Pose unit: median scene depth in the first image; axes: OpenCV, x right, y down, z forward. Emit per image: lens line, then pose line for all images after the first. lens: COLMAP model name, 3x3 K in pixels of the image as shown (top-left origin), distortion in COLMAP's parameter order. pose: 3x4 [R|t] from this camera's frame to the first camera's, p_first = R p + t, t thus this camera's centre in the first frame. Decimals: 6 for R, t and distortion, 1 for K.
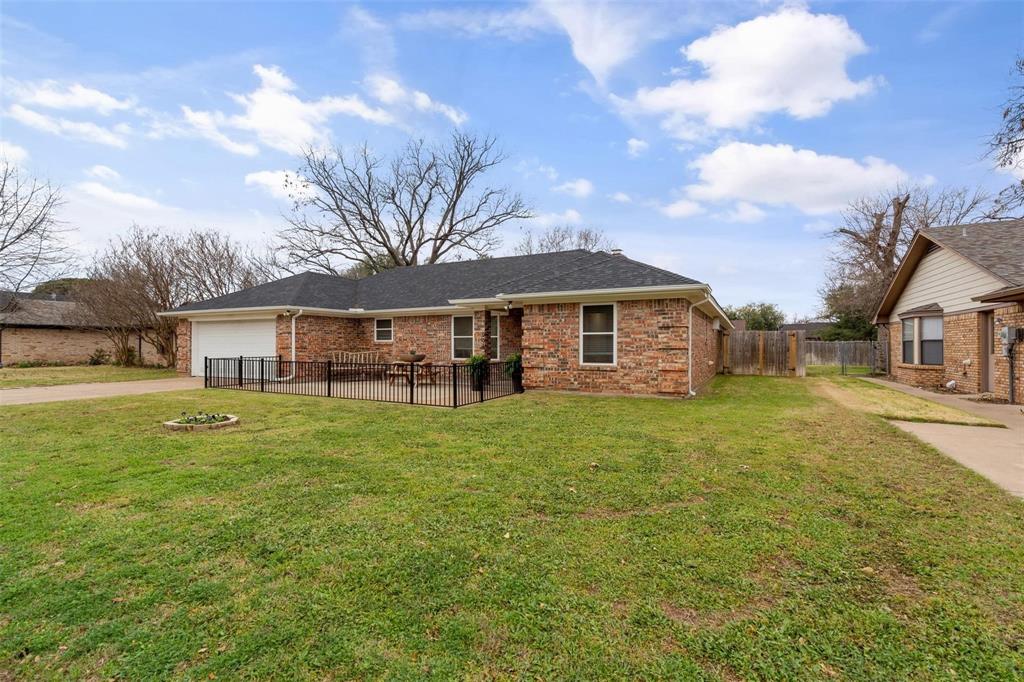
lens RADIAL K [[474.0, 0, 515.7], [0, 474.0, 341.3], [0, 0, 1]] dist [-0.009285, 0.003609]
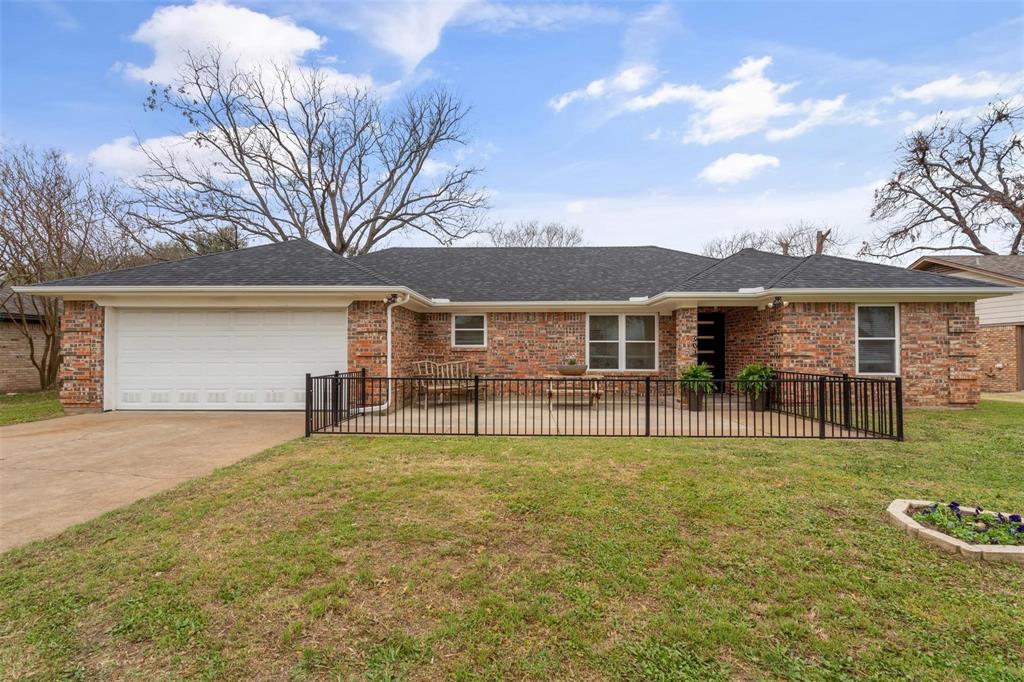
lens RADIAL K [[474.0, 0, 510.5], [0, 474.0, 340.4], [0, 0, 1]] dist [-0.009285, 0.003609]
pose [[0.895535, 0.012424, 0.444818, -0.723529], [-0.003813, 0.999788, -0.020247, 0.006038], [-0.444975, 0.016435, 0.895392, 0.462724]]
